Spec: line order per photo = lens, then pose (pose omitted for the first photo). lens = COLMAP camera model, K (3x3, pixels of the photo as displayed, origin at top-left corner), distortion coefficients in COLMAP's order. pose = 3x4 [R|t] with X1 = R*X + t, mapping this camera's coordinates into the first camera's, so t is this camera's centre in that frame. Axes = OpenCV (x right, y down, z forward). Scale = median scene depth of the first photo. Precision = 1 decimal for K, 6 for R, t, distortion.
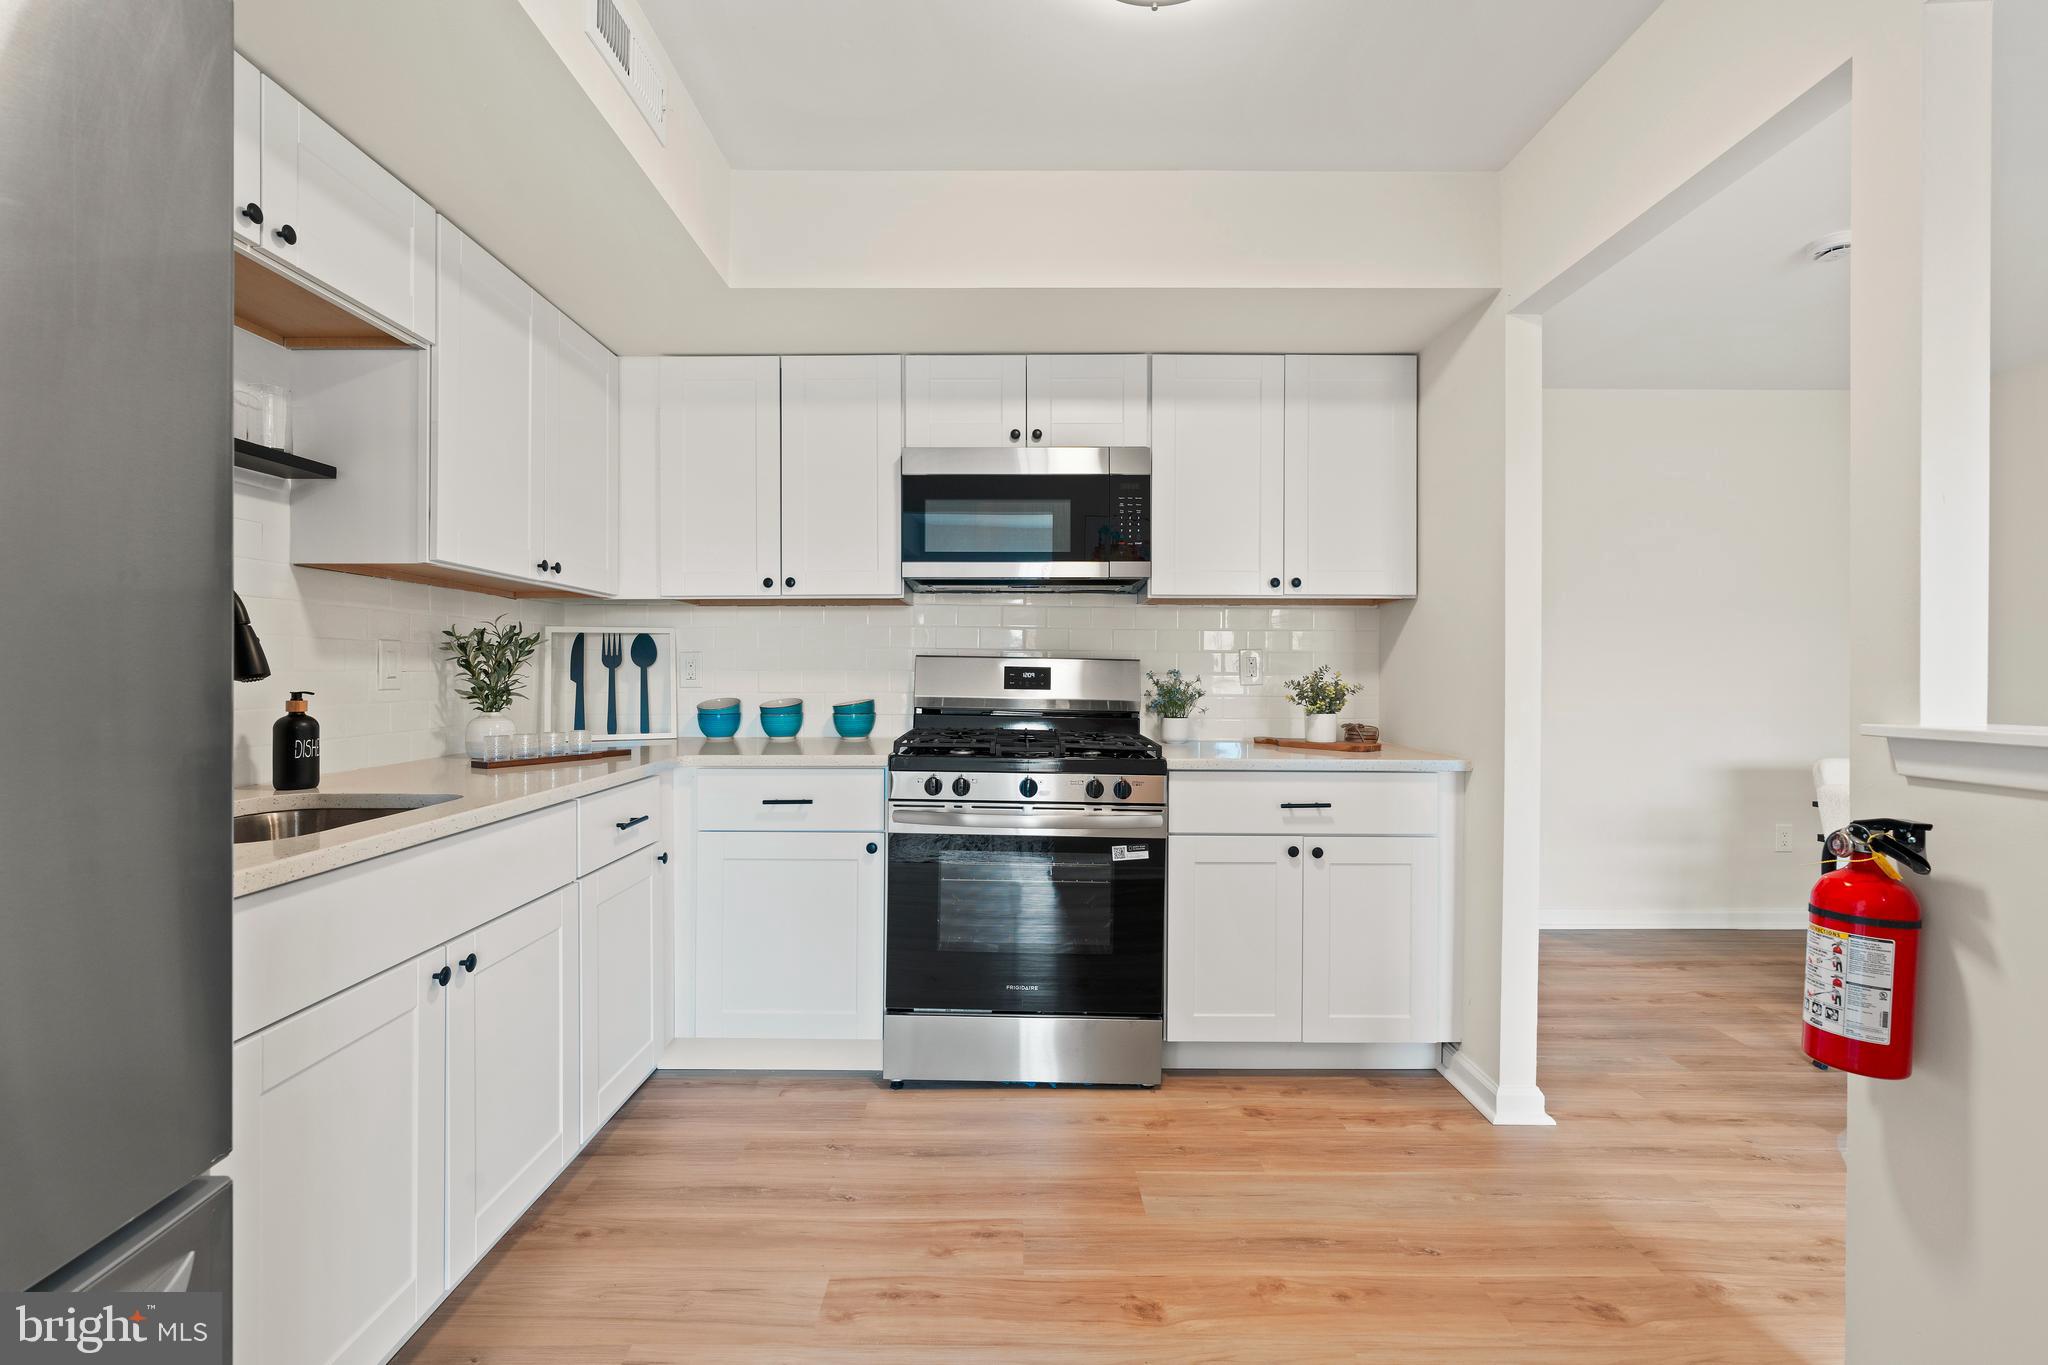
lens RADIAL K [[918.3, 0, 995.4], [0, 918.3, 672.8], [0, 0, 1]] dist [-0.014122, 0.005046]
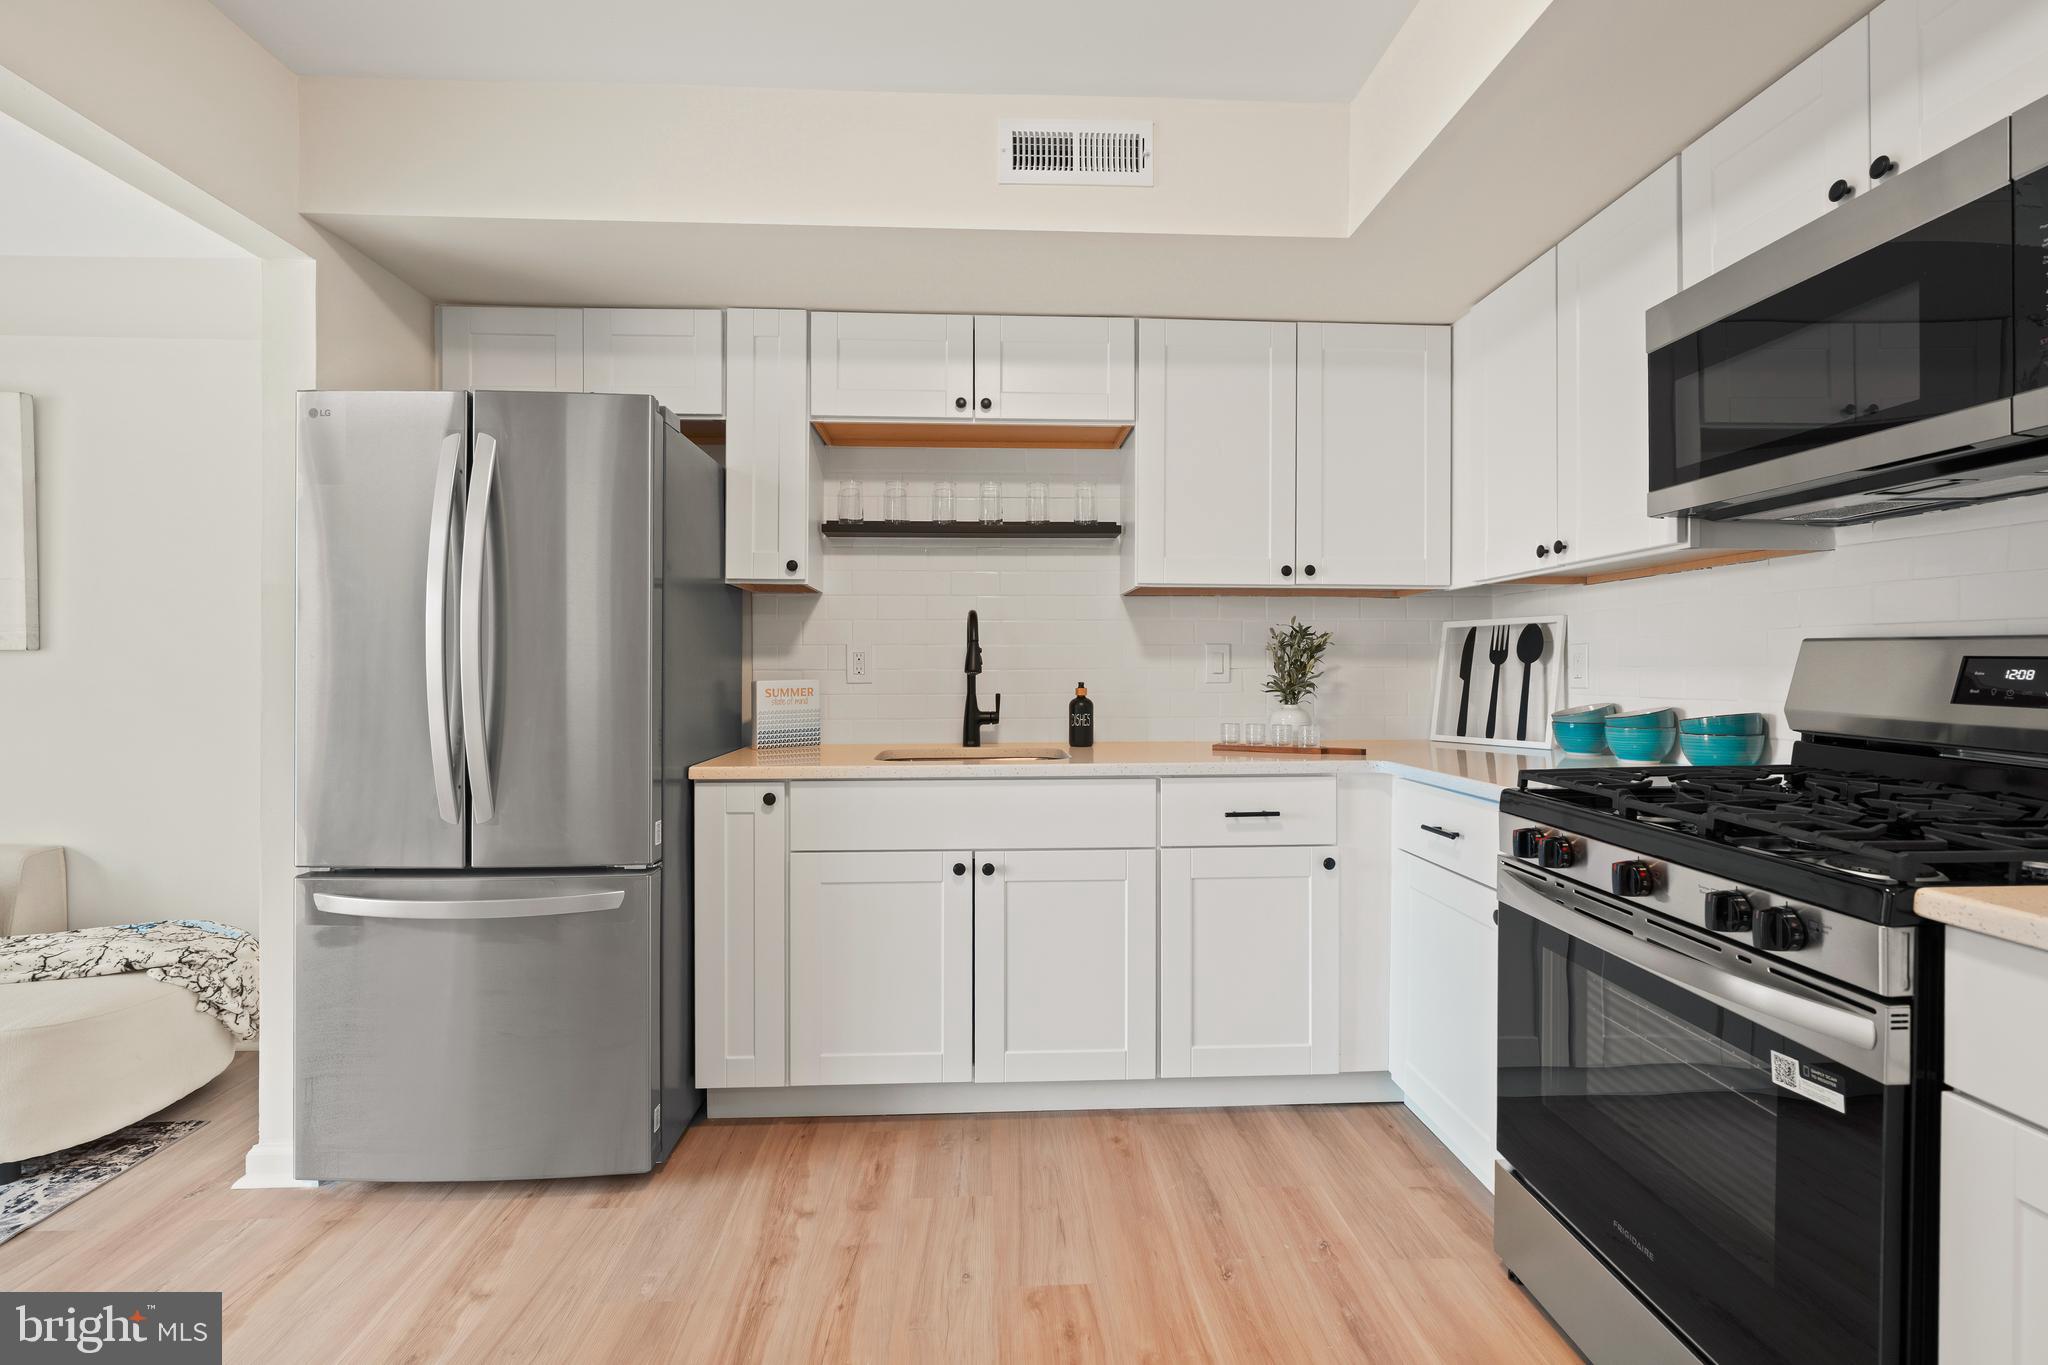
lens RADIAL K [[918.3, 0, 1023.6], [0, 918.3, 670.3], [0, 0, 1]] dist [-0.014122, 0.005046]
pose [[0.069482, 0.000364, -0.997583, 0.542191], [-0.002030, 0.999998, 0.000223, 0.000933], [0.997581, 0.002010, 0.069482, 0.586185]]
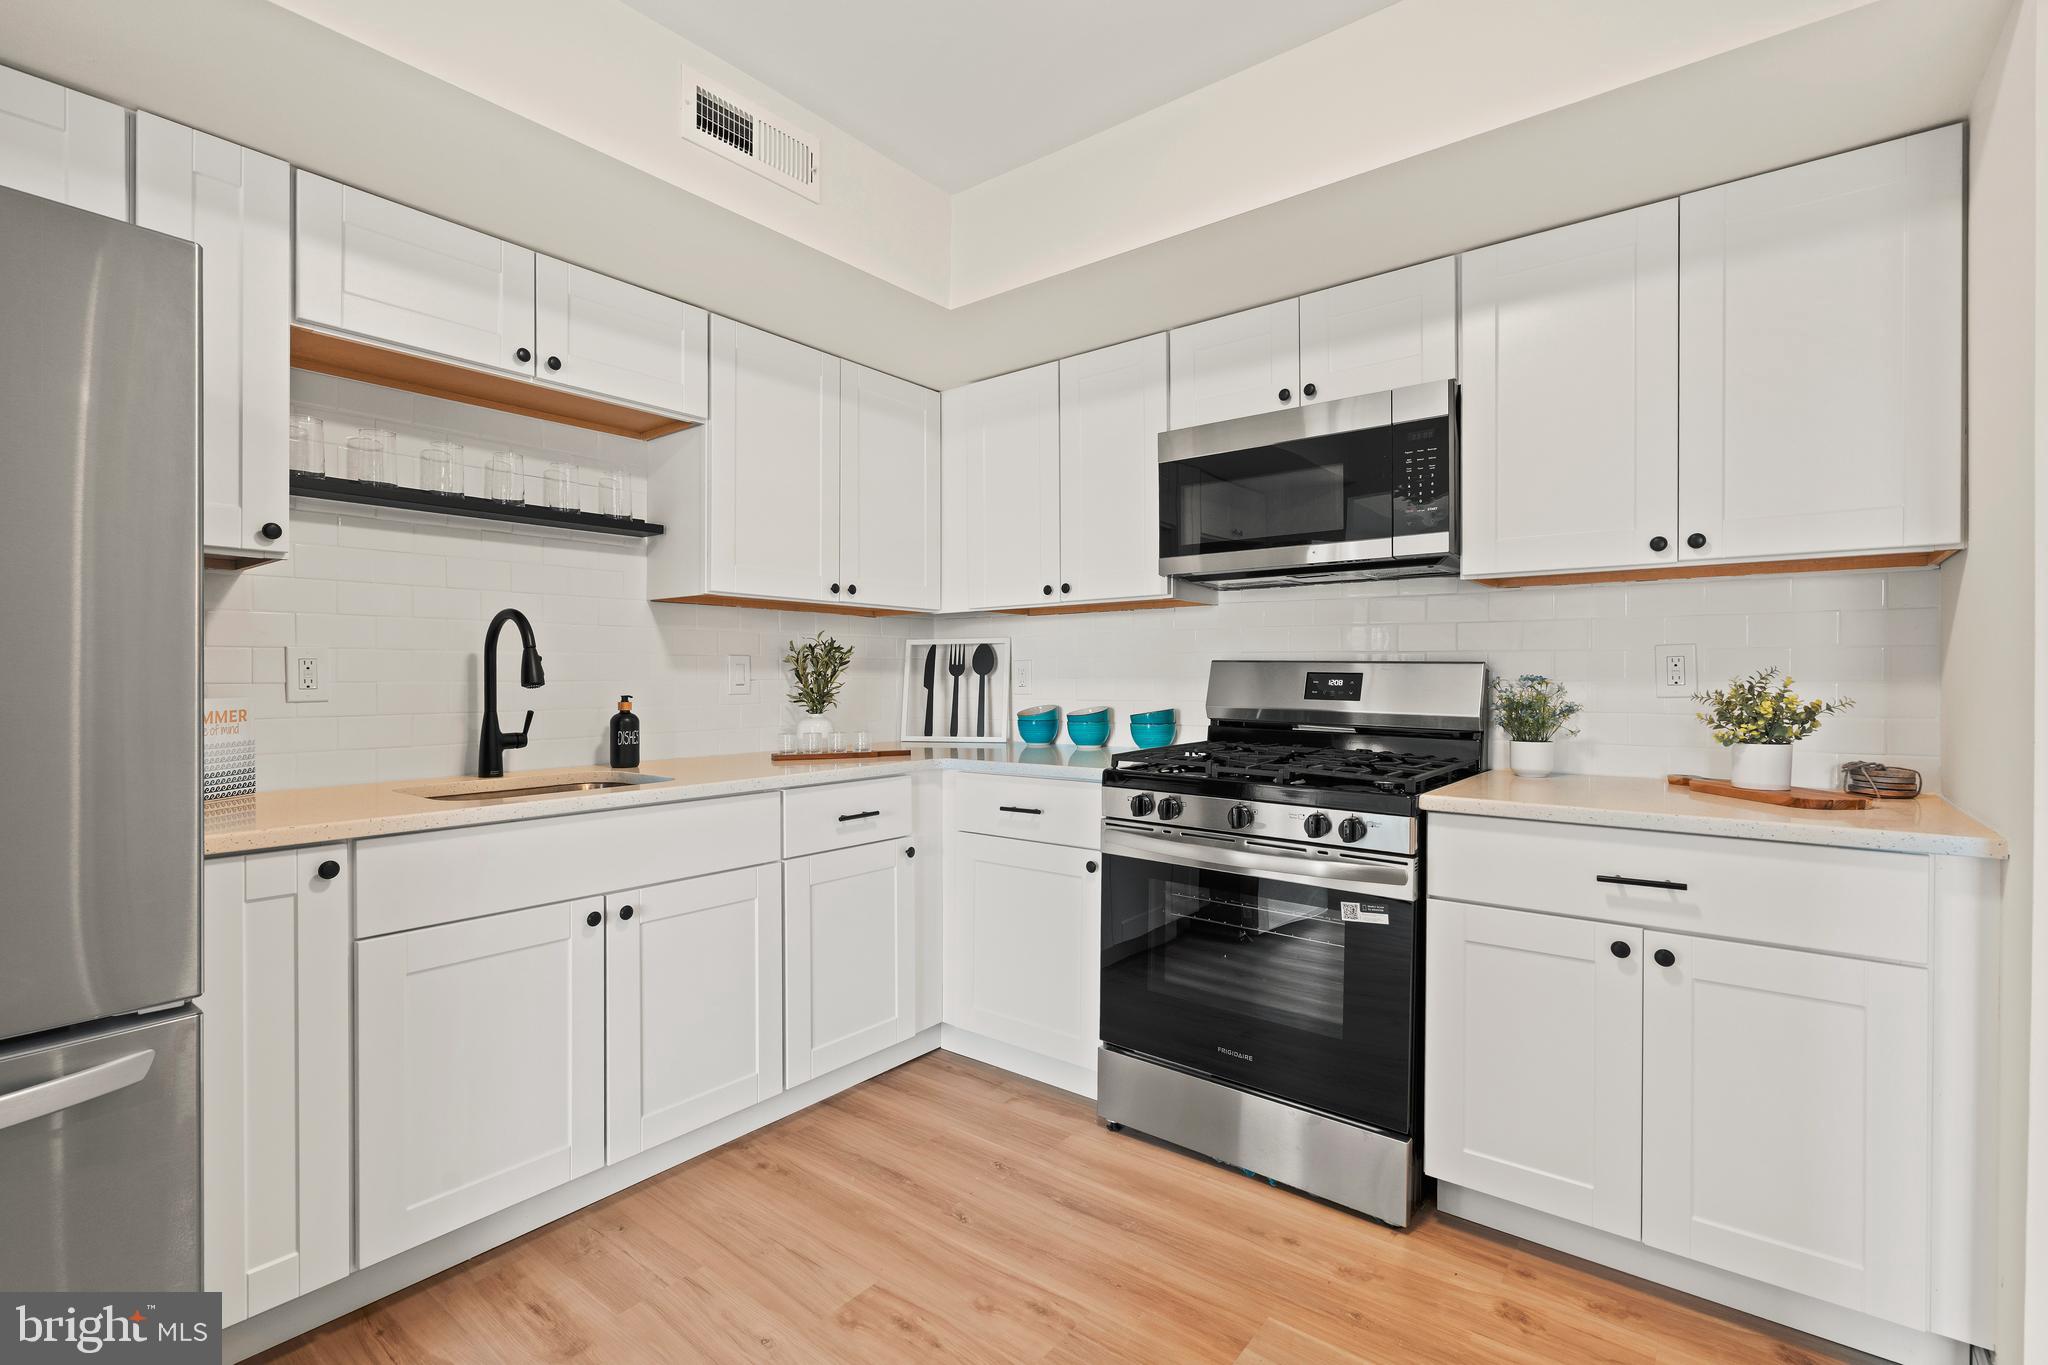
lens RADIAL K [[918.3, 0, 1001.9], [0, 918.3, 682.3], [0, 0, 1]] dist [-0.014122, 0.005046]
pose [[0.786873, -0.000597, -0.617115, 0.374191], [0.001812, 0.999997, 0.001343, 0.000459], [0.617113, -0.002175, 0.786872, 0.202840]]
